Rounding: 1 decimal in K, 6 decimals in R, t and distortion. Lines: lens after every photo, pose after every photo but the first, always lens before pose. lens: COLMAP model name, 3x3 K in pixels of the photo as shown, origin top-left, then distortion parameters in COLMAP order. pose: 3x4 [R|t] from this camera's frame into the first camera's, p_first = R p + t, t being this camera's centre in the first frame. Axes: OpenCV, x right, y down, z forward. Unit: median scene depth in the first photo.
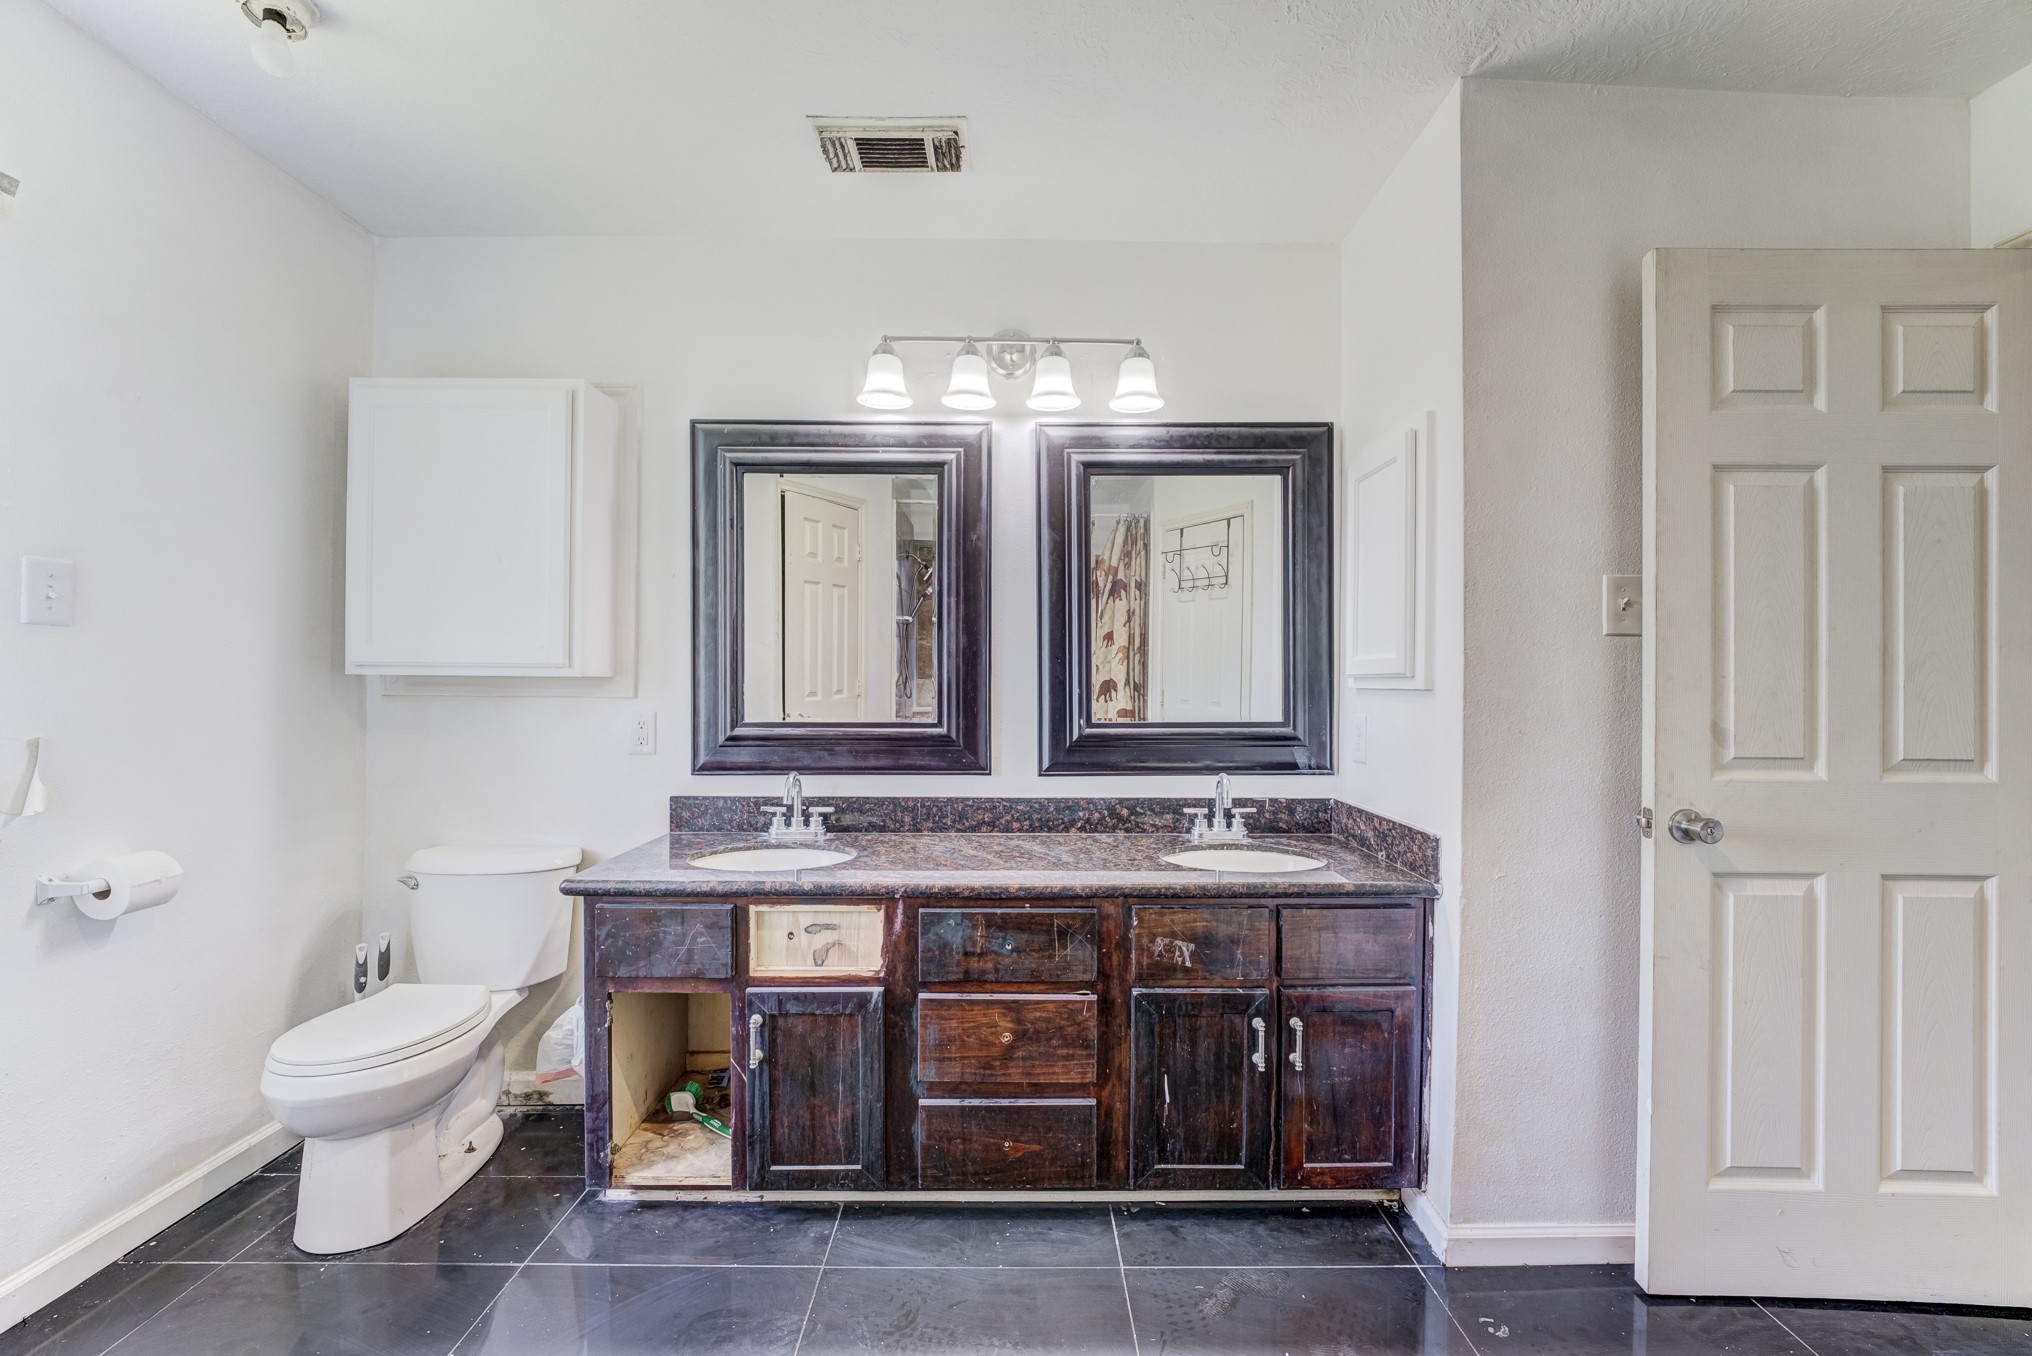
lens RADIAL K [[814.4, 0, 1013.3], [0, 814.4, 690.0], [0, 0, 1]] dist [-0.014095, 0.000101]
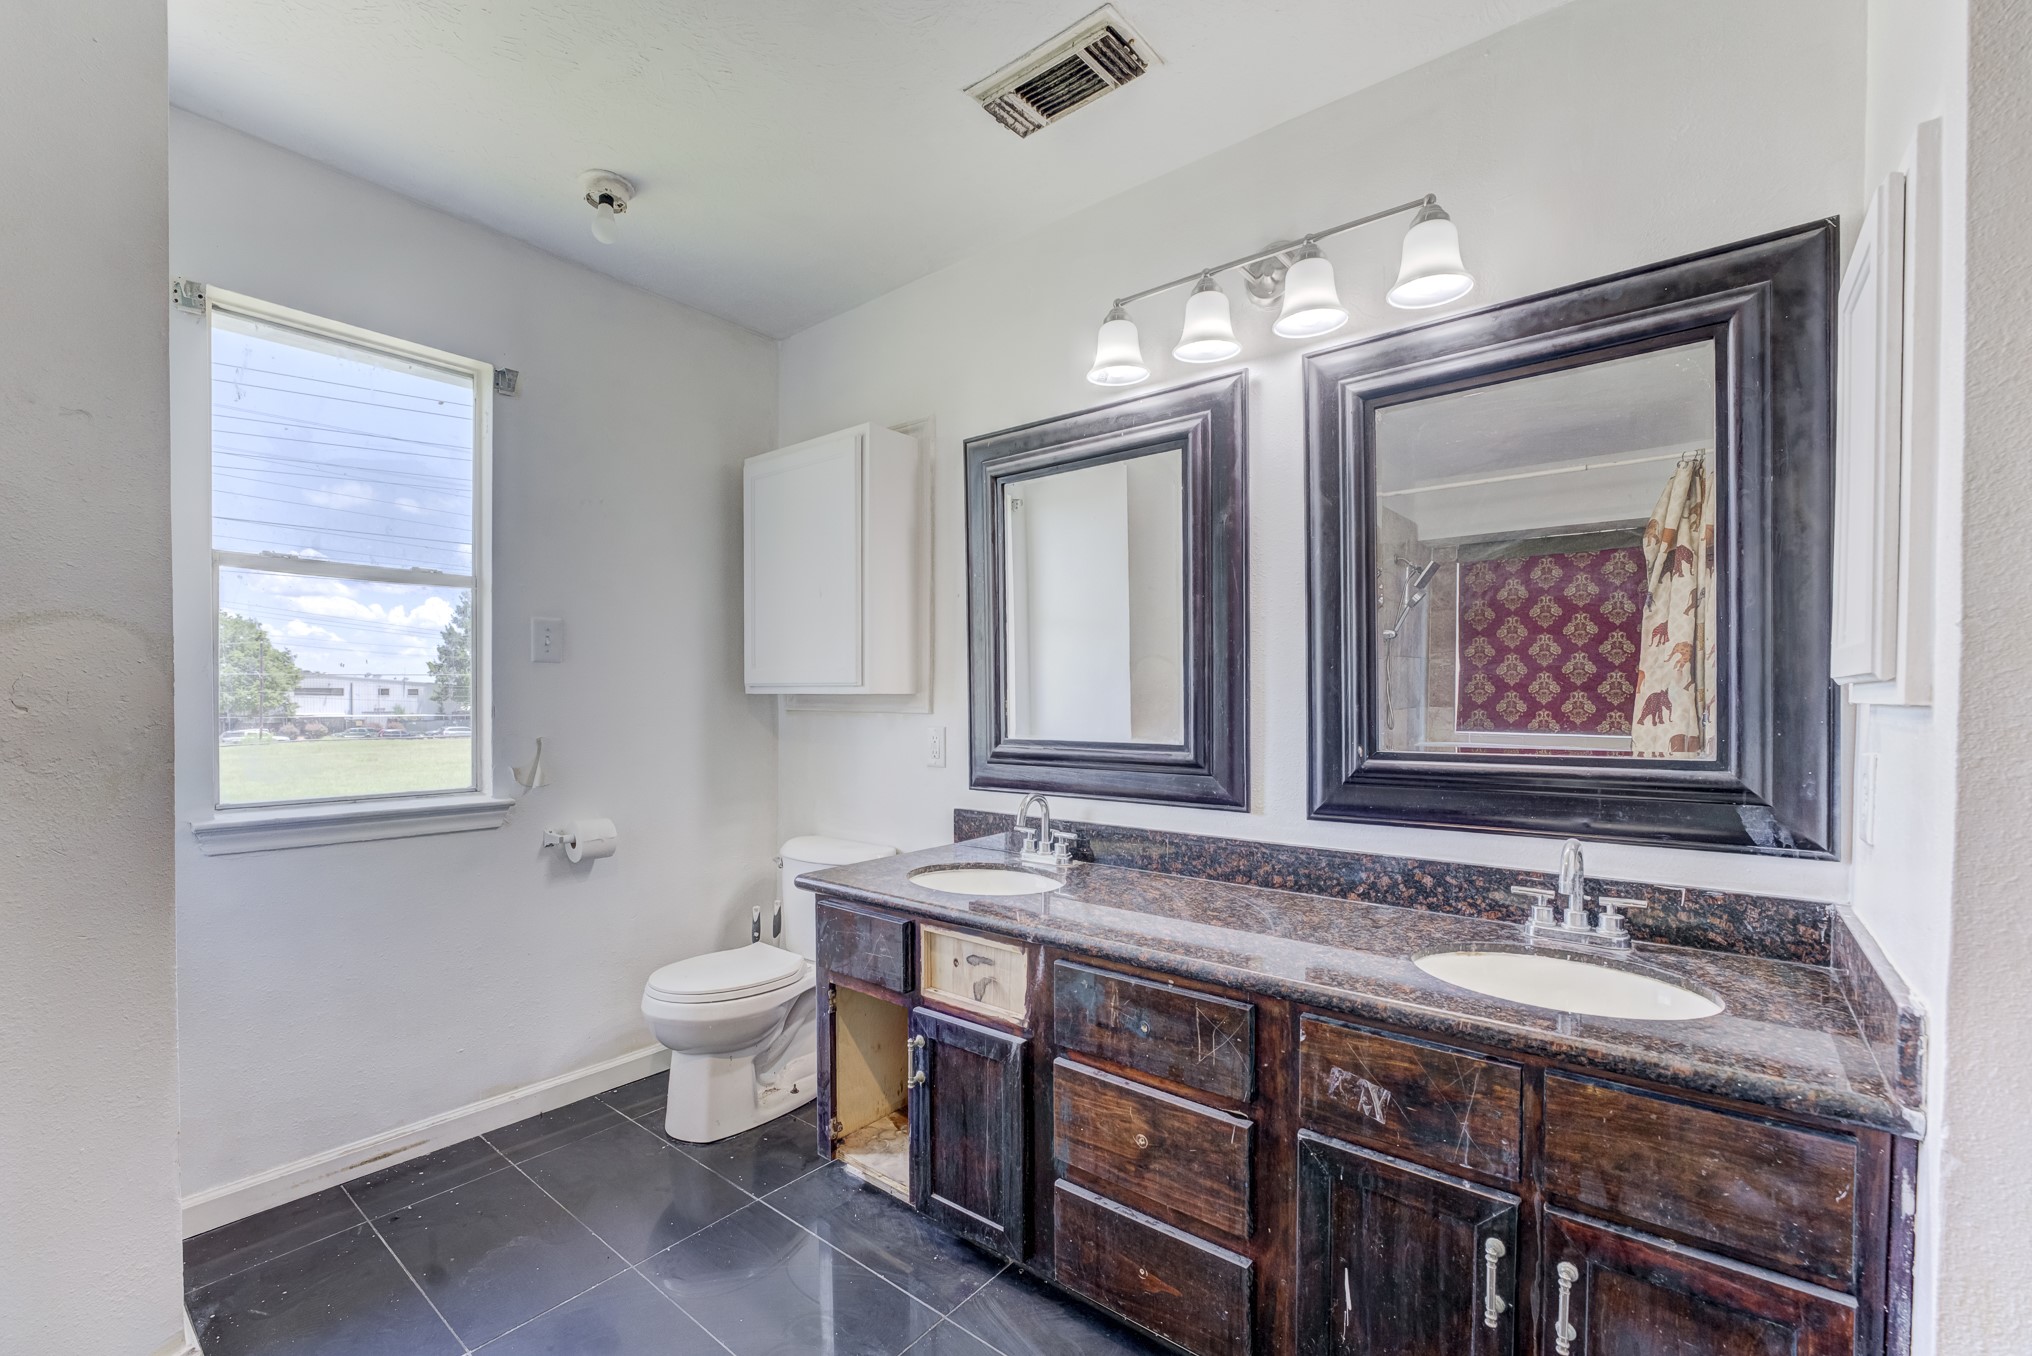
lens RADIAL K [[839.9, 0, 1018.2], [0, 839.9, 719.2], [0, 0, 1]] dist [-0.015274, -0.000095]
pose [[0.779182, 0.010408, -0.626711, 0.342269], [-0.000812, 0.999878, 0.015596, -0.000093], [0.626797, -0.011643, 0.779095, 0.239215]]
